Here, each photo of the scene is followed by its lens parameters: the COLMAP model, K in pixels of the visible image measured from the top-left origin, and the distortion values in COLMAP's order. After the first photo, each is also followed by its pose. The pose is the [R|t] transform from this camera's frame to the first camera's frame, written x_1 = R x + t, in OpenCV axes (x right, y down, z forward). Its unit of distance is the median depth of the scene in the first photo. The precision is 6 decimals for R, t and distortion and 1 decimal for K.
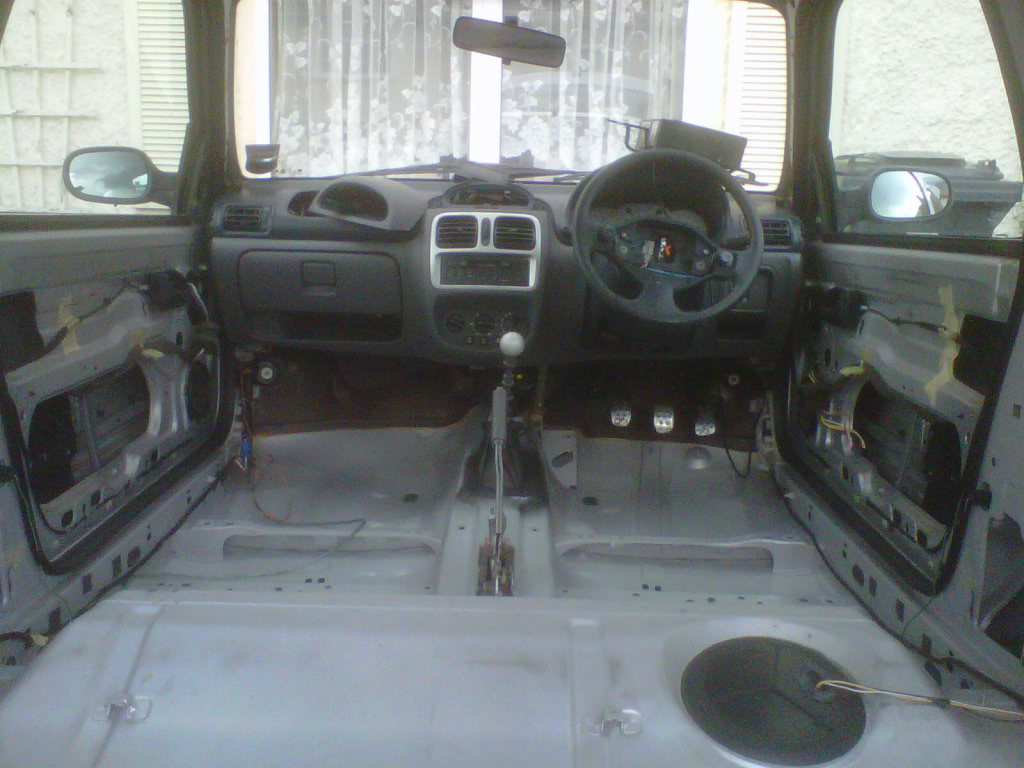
lens RADIAL K [[973.3, 0, 492.9], [0, 973.3, 386.3], [0, 0, 1]] dist [0.010613, -0.104789]
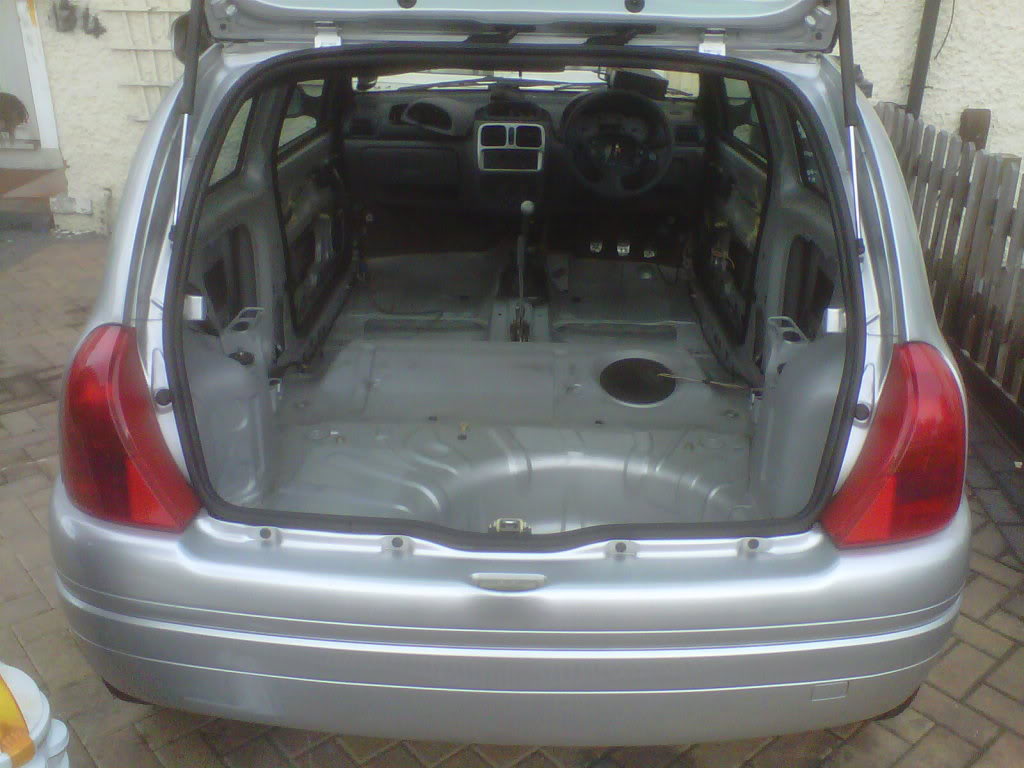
lens RADIAL K [[1032.3, 0, 536.3], [0, 1032.3, 384.7], [0, 0, 1]] dist [-0.006295, -0.016258]
pose [[0.999570, -0.006801, 0.028529, -0.017612], [0.001032, 0.980294, 0.197542, -0.090535], [-0.029311, -0.197427, 0.979879, -0.782344]]
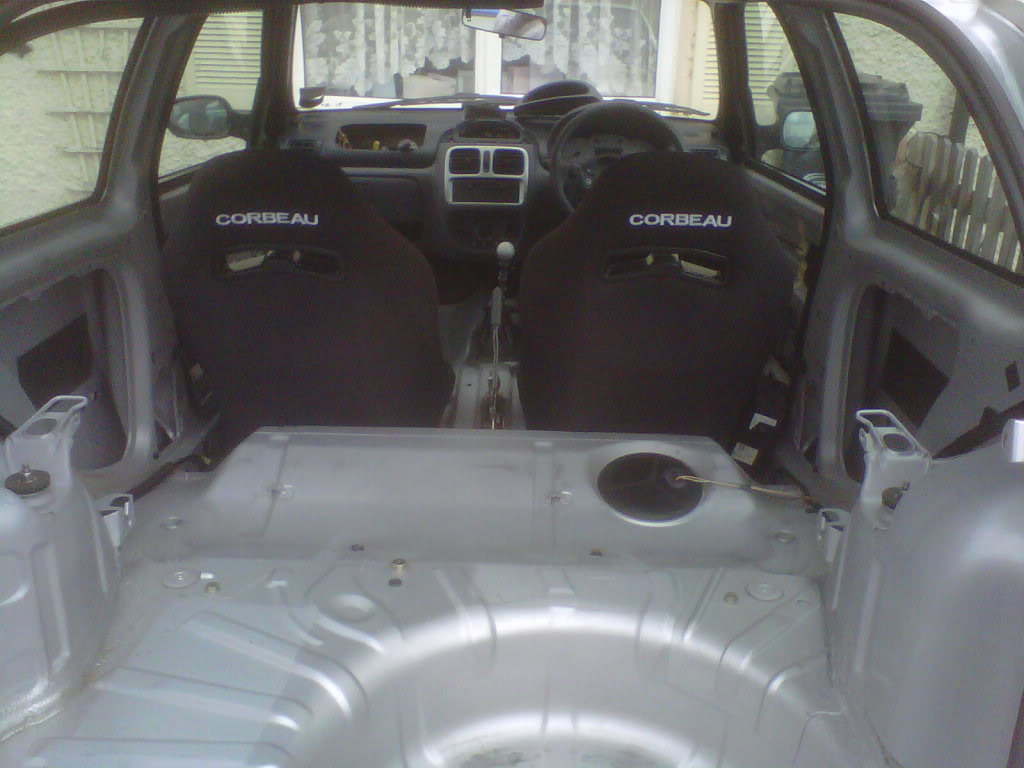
lens RADIAL K [[974.6, 0, 516.4], [0, 974.6, 400.4], [0, 0, 1]] dist [-0.002661, -0.026483]
pose [[0.999901, -0.001843, 0.013973, 0.013832], [-0.000623, 0.984667, 0.174445, -0.069595], [-0.014080, -0.174436, 0.984568, -0.357800]]
